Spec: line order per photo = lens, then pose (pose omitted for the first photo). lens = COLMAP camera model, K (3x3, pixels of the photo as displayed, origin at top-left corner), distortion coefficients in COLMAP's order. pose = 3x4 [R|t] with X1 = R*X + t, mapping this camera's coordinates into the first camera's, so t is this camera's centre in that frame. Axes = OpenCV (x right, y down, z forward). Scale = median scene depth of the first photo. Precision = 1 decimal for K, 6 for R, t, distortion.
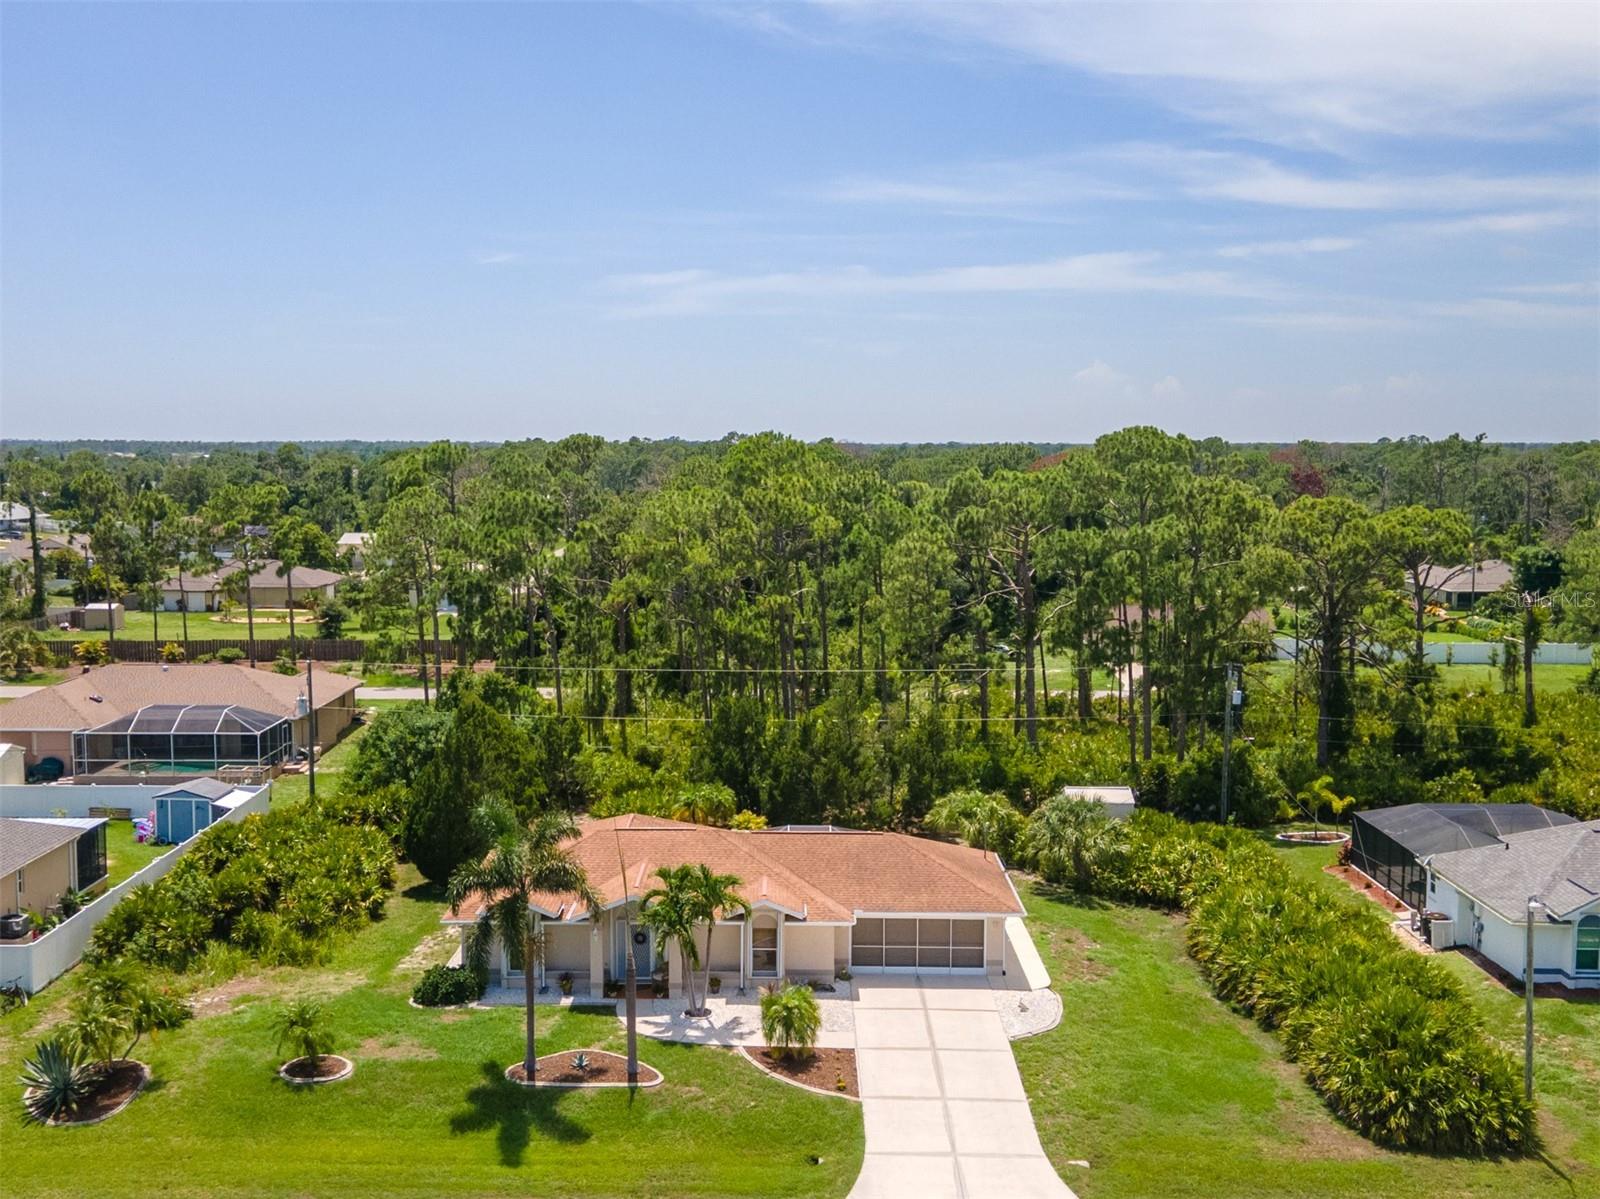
lens RADIAL K [[1694.5, 0, 794.0], [0, 1694.5, 592.6], [0, 0, 1]] dist [0.015742, 0.000000]
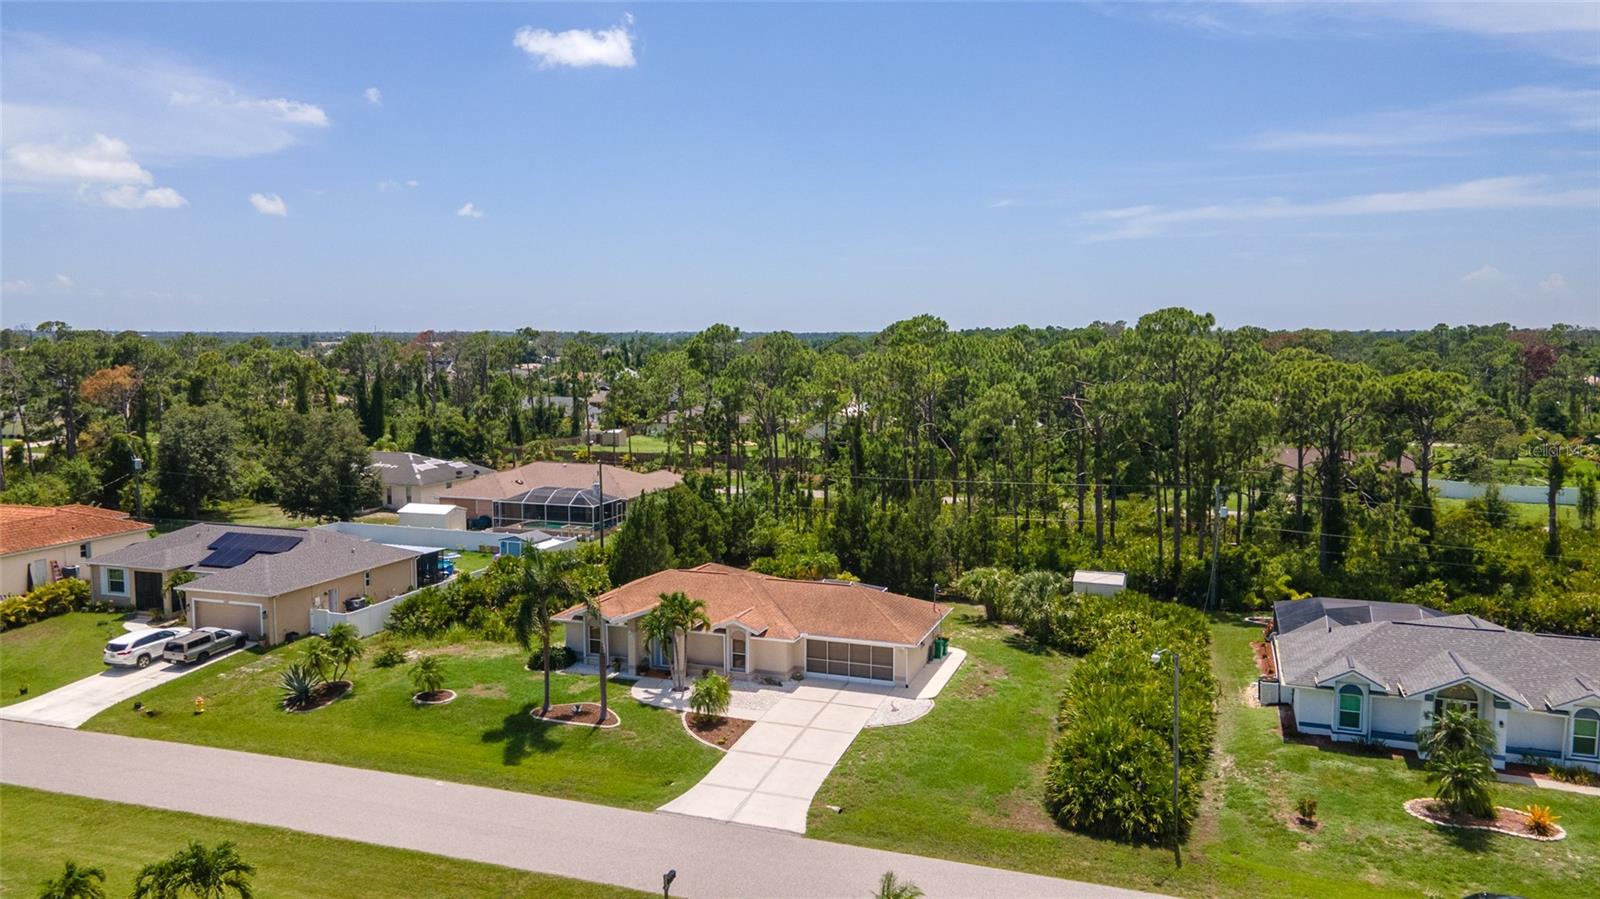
lens RADIAL K [[1184.7, 0, 803.5], [0, 1184.7, 456.0], [0, 0, 1]] dist [0.011969, -0.015720]
pose [[0.944981, 0.033113, -0.325444, 0.372587], [-0.028023, 0.999401, 0.020316, 0.012320], [0.325922, -0.010078, 0.945343, 0.028209]]
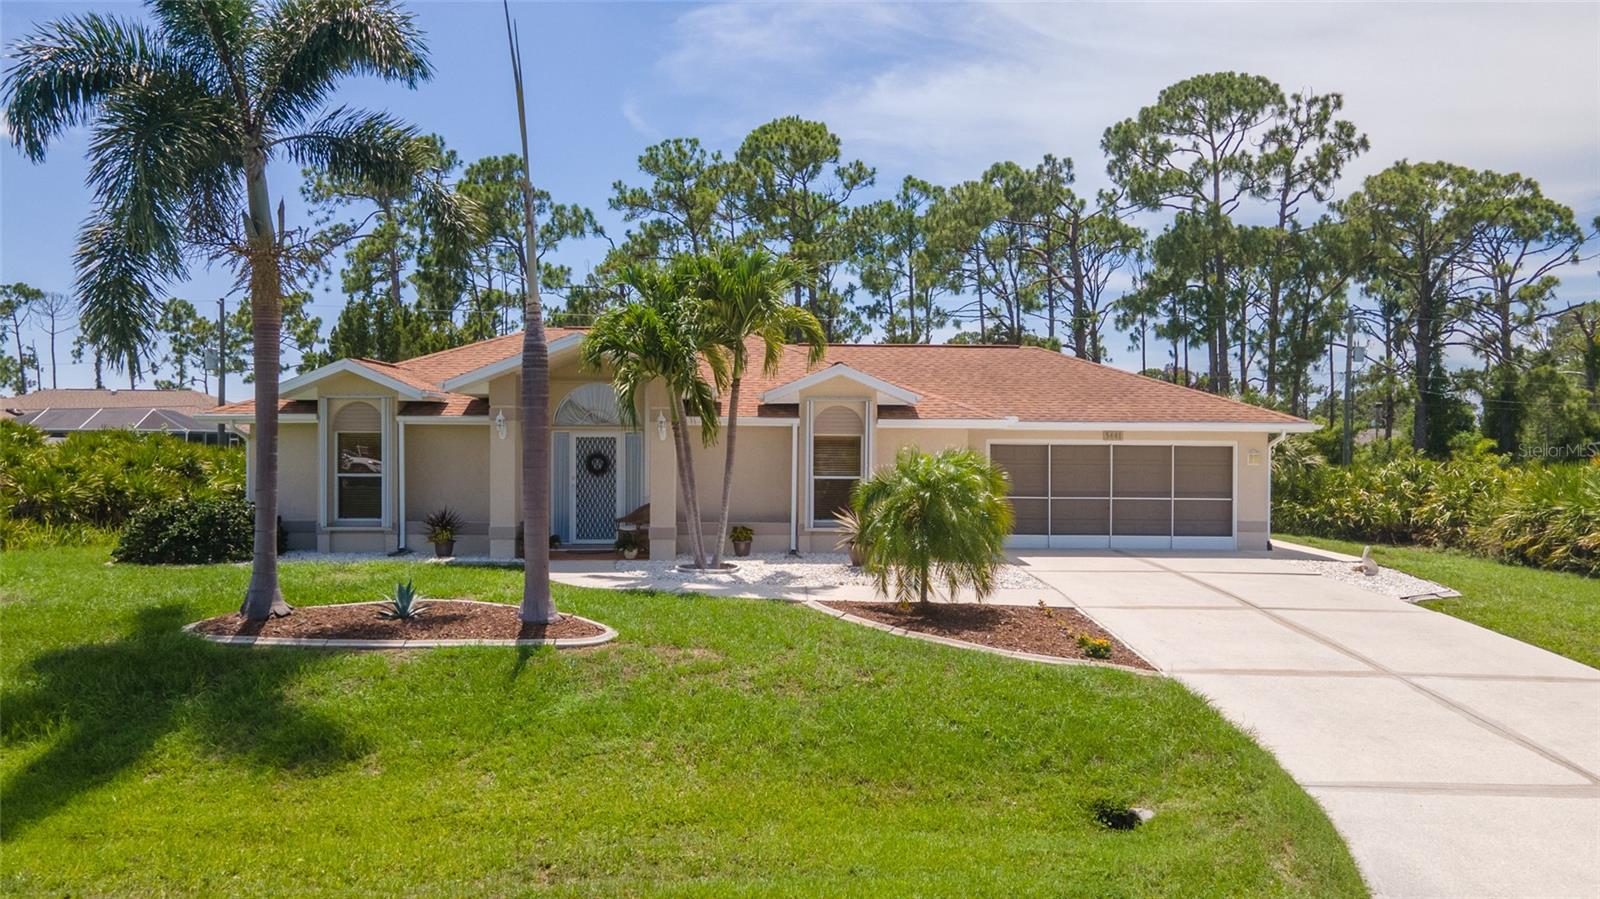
lens RADIAL K [[1184.7, 0, 803.6], [0, 1184.7, 452.1], [0, 0, 1]] dist [0.011969, -0.015720]
pose [[0.999609, 0.000960, 0.027927, -0.037777], [0.001465, 0.996236, -0.086673, 0.234606], [-0.027905, 0.086680, 0.995845, 0.642879]]
